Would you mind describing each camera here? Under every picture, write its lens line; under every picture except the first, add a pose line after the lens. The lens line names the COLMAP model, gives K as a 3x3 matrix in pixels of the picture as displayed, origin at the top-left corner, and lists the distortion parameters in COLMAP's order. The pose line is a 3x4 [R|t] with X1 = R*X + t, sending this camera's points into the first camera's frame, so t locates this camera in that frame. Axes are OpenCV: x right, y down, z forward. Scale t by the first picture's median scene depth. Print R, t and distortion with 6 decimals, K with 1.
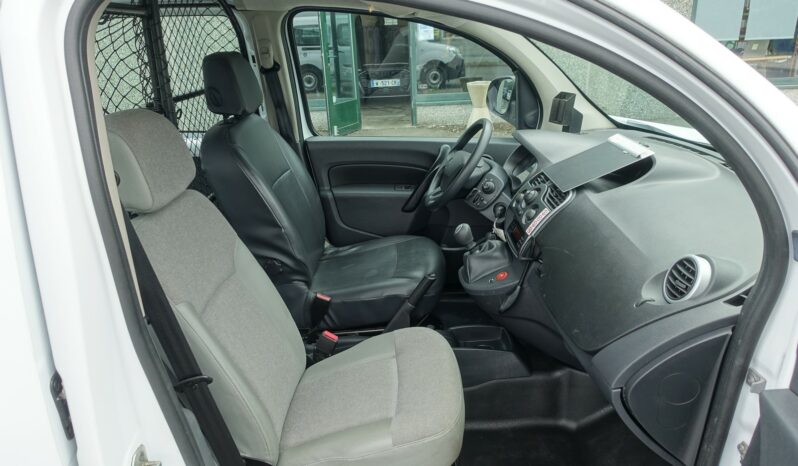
lens RADIAL K [[548.2, 0, 397.4], [0, 548.2, 233.7], [0, 0, 1]] dist [0.000782, -0.012670]
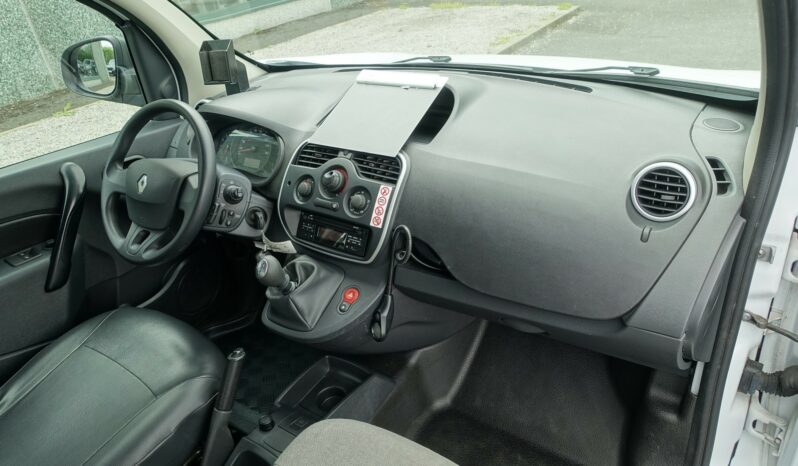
lens RADIAL K [[548.2, 0, 400.6], [0, 548.2, 230.1], [0, 0, 1]] dist [0.000782, -0.012670]
pose [[0.554385, -0.430568, 0.712228, -0.218310], [0.370543, 0.893972, 0.252015, -0.138598], [-0.745221, 0.124198, 0.655149, 0.407786]]
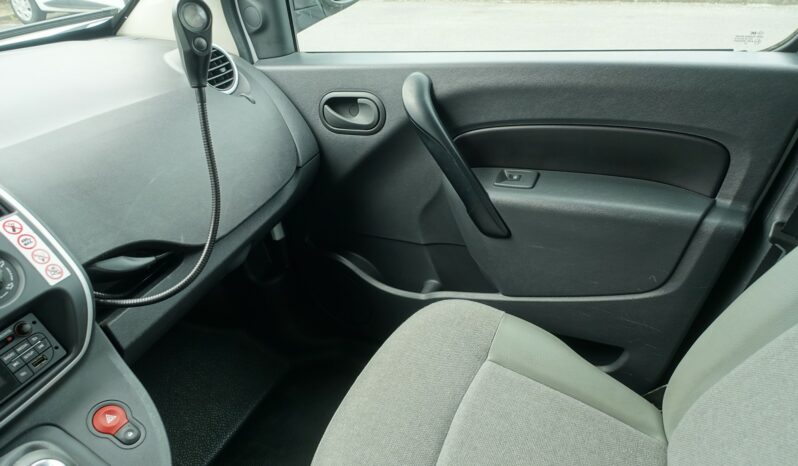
lens RADIAL K [[548.2, 0, 403.7], [0, 548.2, 231.2], [0, 0, 1]] dist [0.000782, -0.012670]
pose [[-0.911078, -0.128493, 0.391698, -0.114364], [0.233396, 0.622438, 0.747059, -0.214805], [-0.339799, 0.772050, -0.537099, 0.903602]]
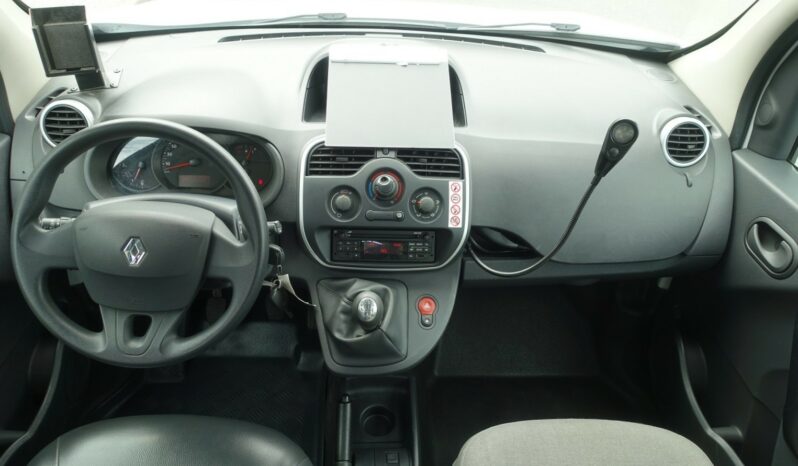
lens RADIAL K [[583.1, 0, 401.0], [0, 583.1, 228.8], [0, 0, 1]] dist [0.004879, 0.005377]
pose [[-0.055310, -0.584639, 0.809406, -0.279149], [0.313779, 0.759399, 0.569961, -0.352496], [-0.947884, 0.285499, 0.141445, 0.789341]]
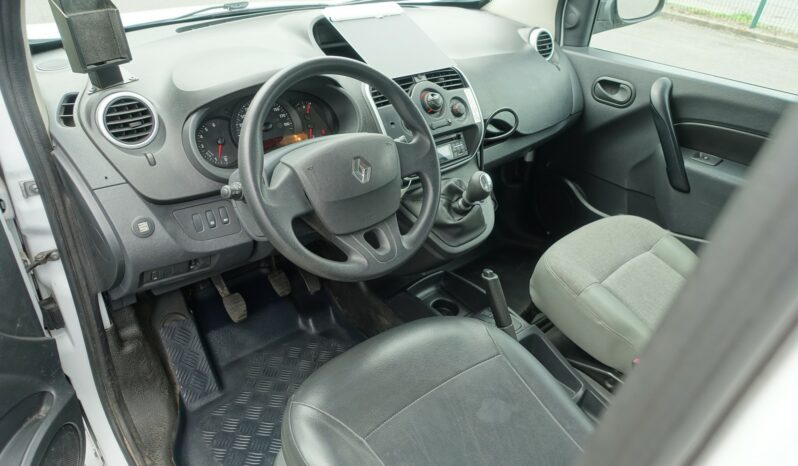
lens RADIAL K [[548.2, 0, 400.7], [0, 548.2, 232.1], [0, 0, 1]] dist [0.000782, -0.012670]
pose [[-0.675488, -0.415315, 0.609285, -0.241332], [0.211842, 0.682156, 0.699847, -0.434271], [-0.706285, 0.601811, -0.372807, 1.254164]]
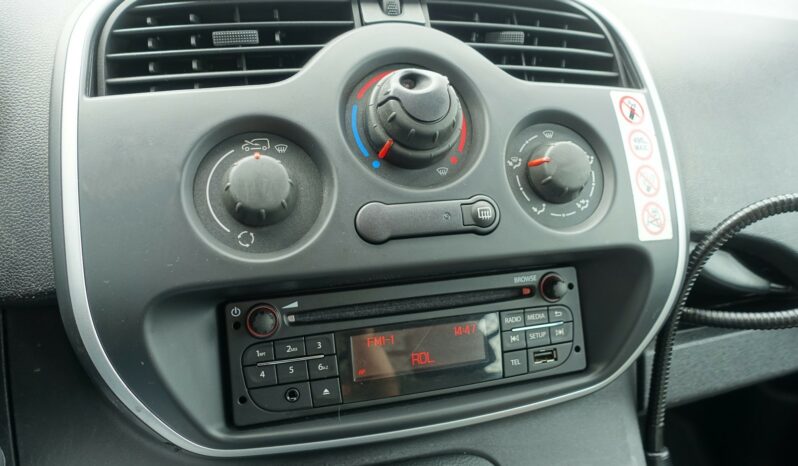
lens RADIAL K [[548.2, 0, 399.1], [0, 548.2, 233.9], [0, 0, 1]] dist [0.000782, -0.012670]
pose [[-0.293320, -0.423835, 0.856929, 0.078763], [0.300340, 0.810121, 0.503488, -0.107069], [-0.907612, 0.405053, -0.110329, 0.906735]]
